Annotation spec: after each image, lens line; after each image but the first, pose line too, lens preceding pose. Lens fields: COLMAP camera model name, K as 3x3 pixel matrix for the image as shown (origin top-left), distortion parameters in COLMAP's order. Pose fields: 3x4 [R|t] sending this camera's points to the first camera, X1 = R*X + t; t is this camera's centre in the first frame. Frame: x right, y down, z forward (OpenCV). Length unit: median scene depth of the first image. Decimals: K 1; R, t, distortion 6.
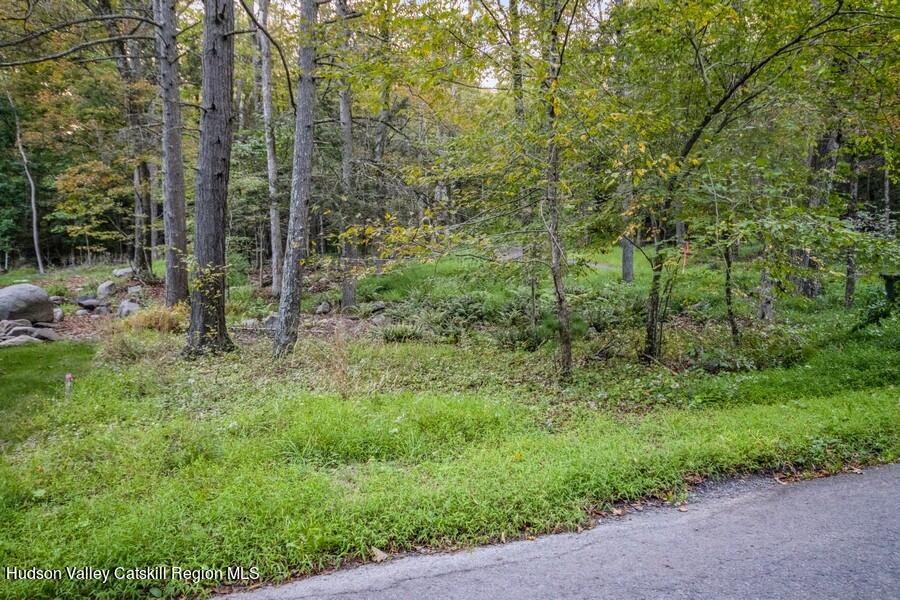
lens RADIAL K [[673.7, 0, 449.3], [0, 673.7, 300.8], [0, 0, 1]] dist [0.011795, 0.004993]
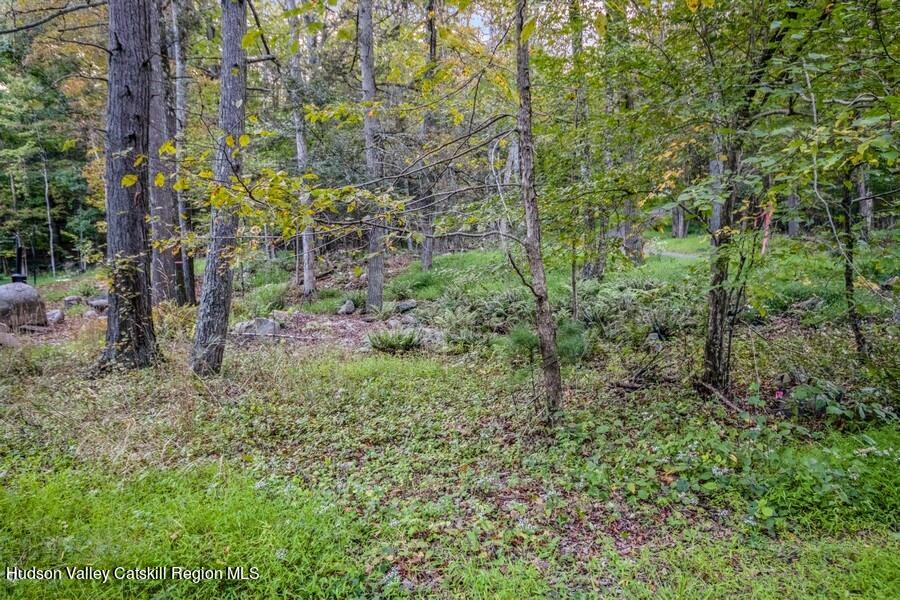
lens RADIAL K [[673.7, 0, 450.9], [0, 673.7, 299.1], [0, 0, 1]] dist [0.011795, 0.004993]
pose [[0.988945, -0.006197, -0.148155, 0.087787], [0.006452, 0.999978, 0.001242, -0.000733], [0.148144, -0.002184, 0.988963, 0.198336]]
